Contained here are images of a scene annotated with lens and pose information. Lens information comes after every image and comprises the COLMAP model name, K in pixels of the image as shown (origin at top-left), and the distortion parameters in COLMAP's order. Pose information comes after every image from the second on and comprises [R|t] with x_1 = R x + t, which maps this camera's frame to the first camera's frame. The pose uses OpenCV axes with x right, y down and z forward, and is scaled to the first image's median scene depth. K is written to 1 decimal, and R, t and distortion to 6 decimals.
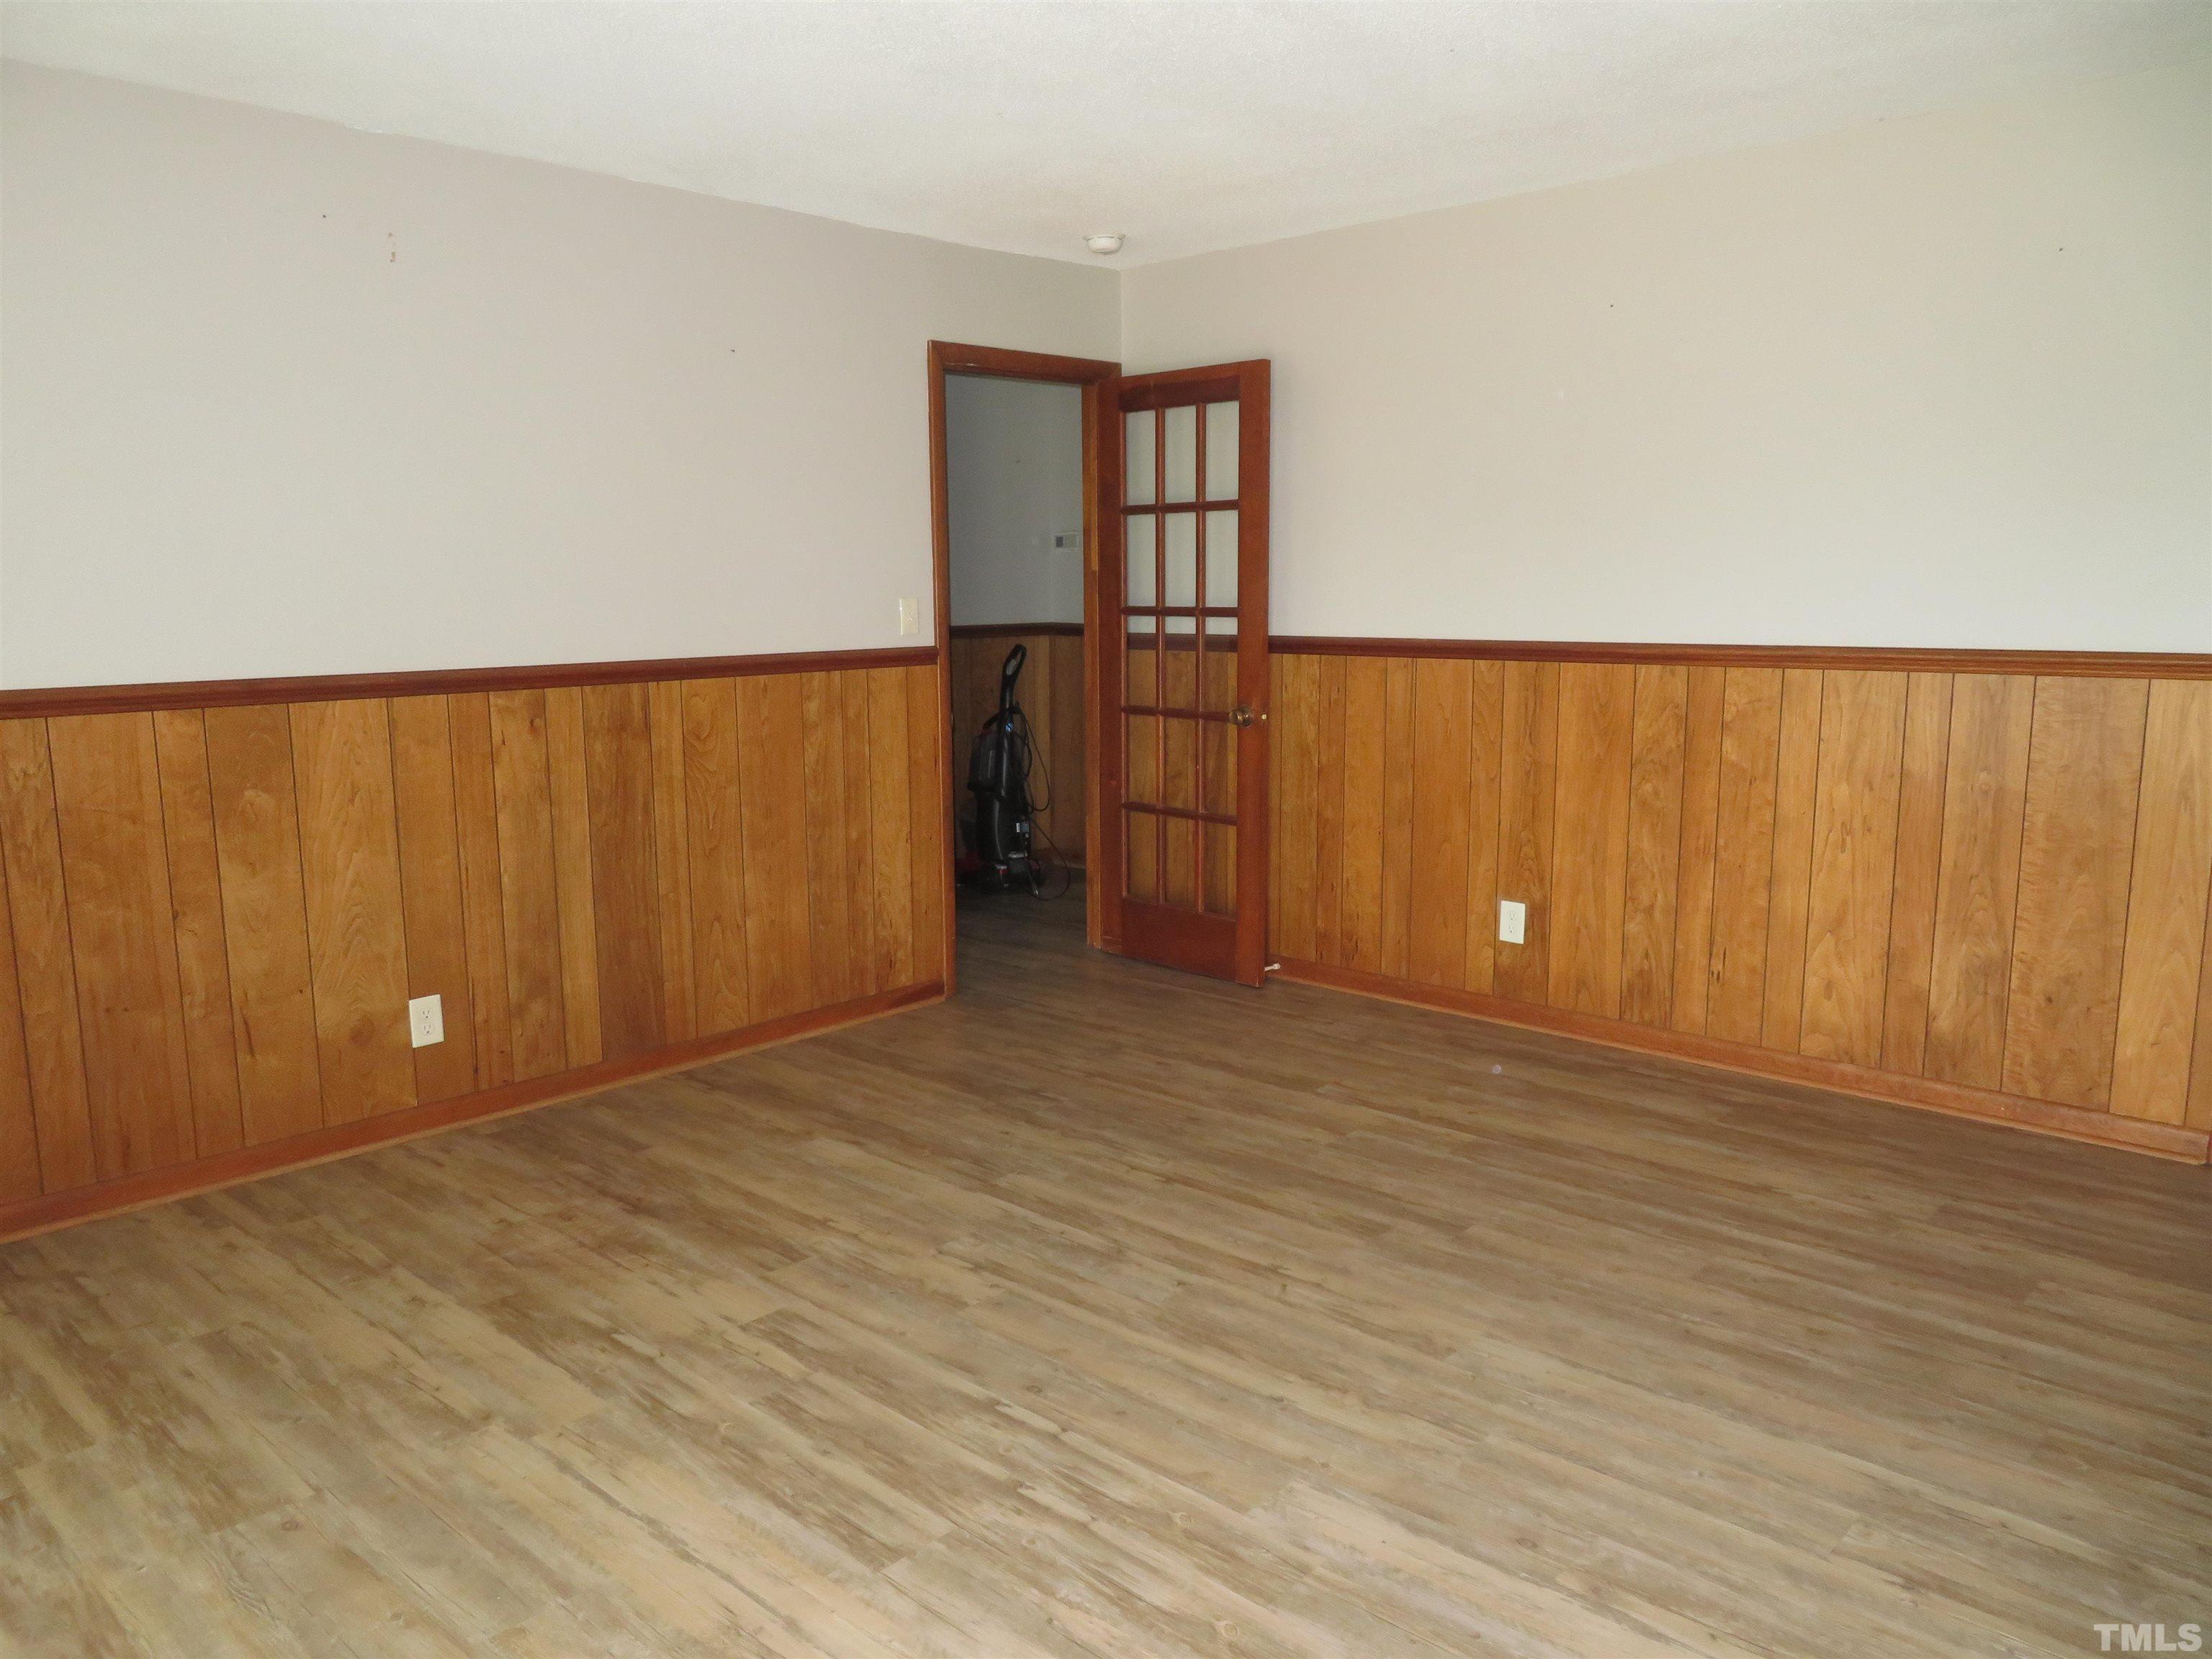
lens RADIAL K [[1564.8, 0, 1085.8], [0, 1564.8, 820.9], [0, 0, 1]] dist [-0.010600, 0.012324]
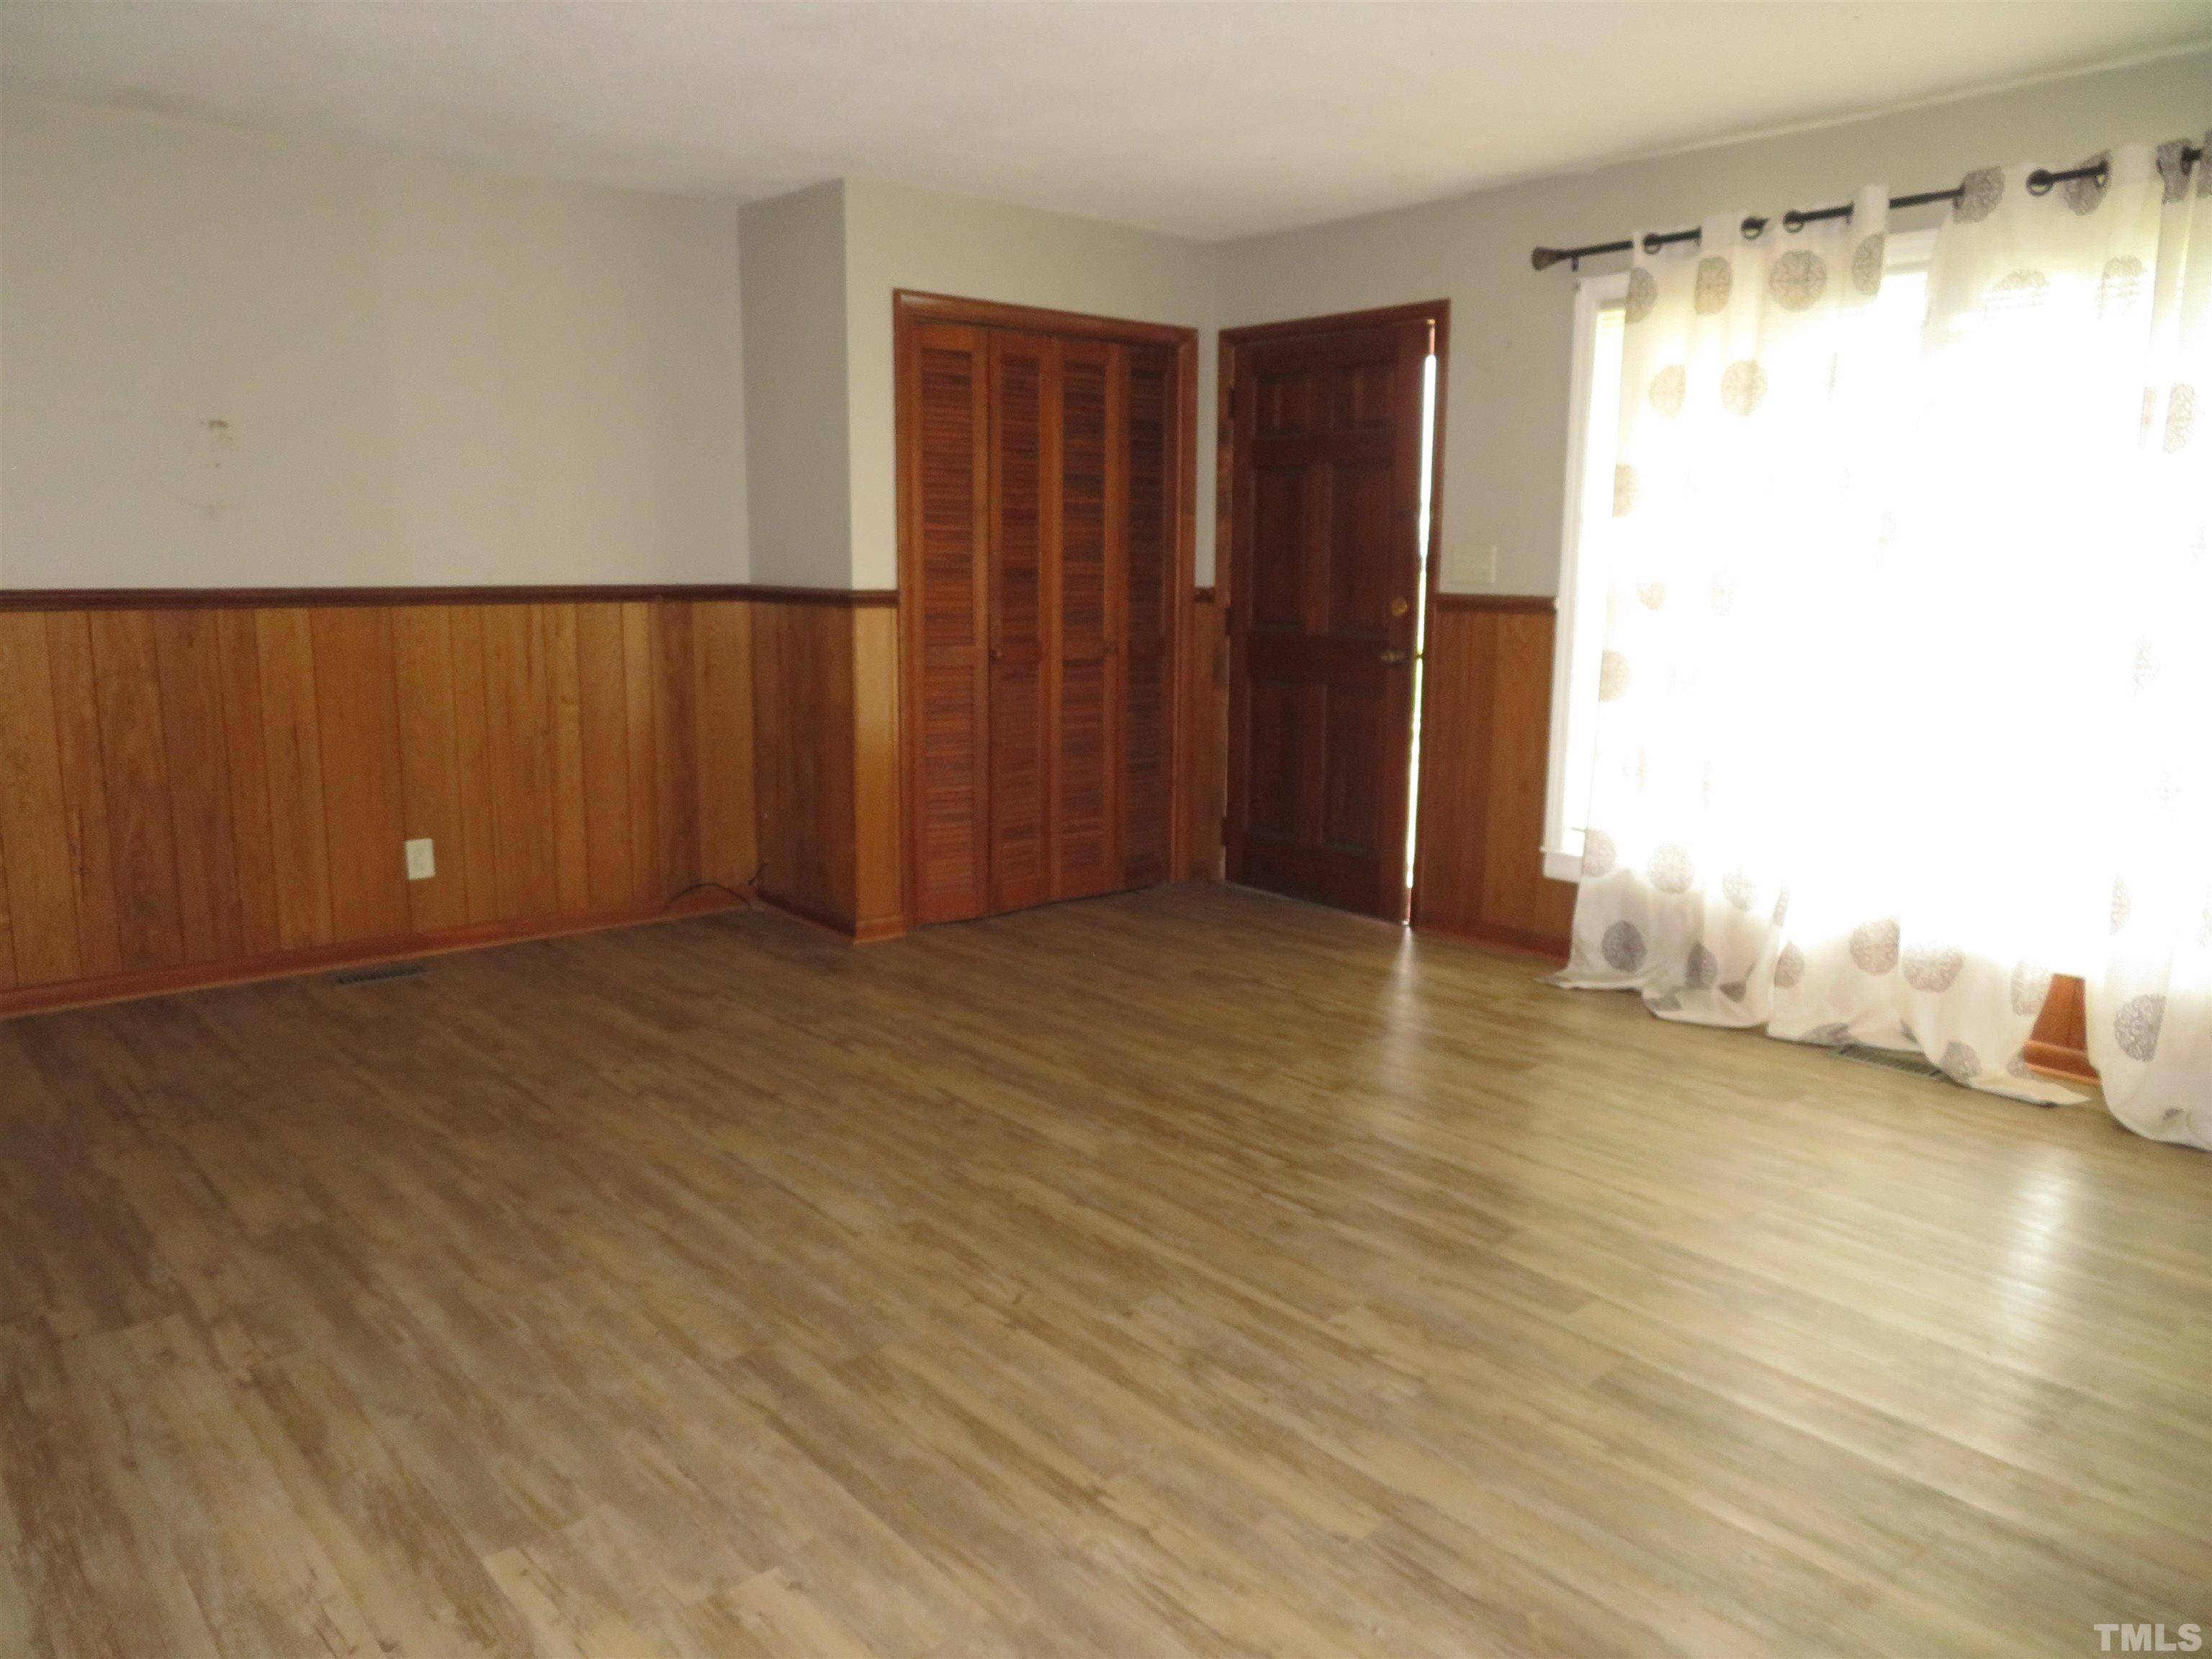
lens RADIAL K [[1630.7, 0, 1109.3], [0, 1630.7, 827.0], [0, 0, 1]] dist [0.003999, 0.016608]
pose [[-0.995602, -0.015487, 0.092397, -0.008989], [0.013988, 0.950617, 0.310051, -0.230565], [-0.092636, 0.309980, -0.946219, 1.640703]]
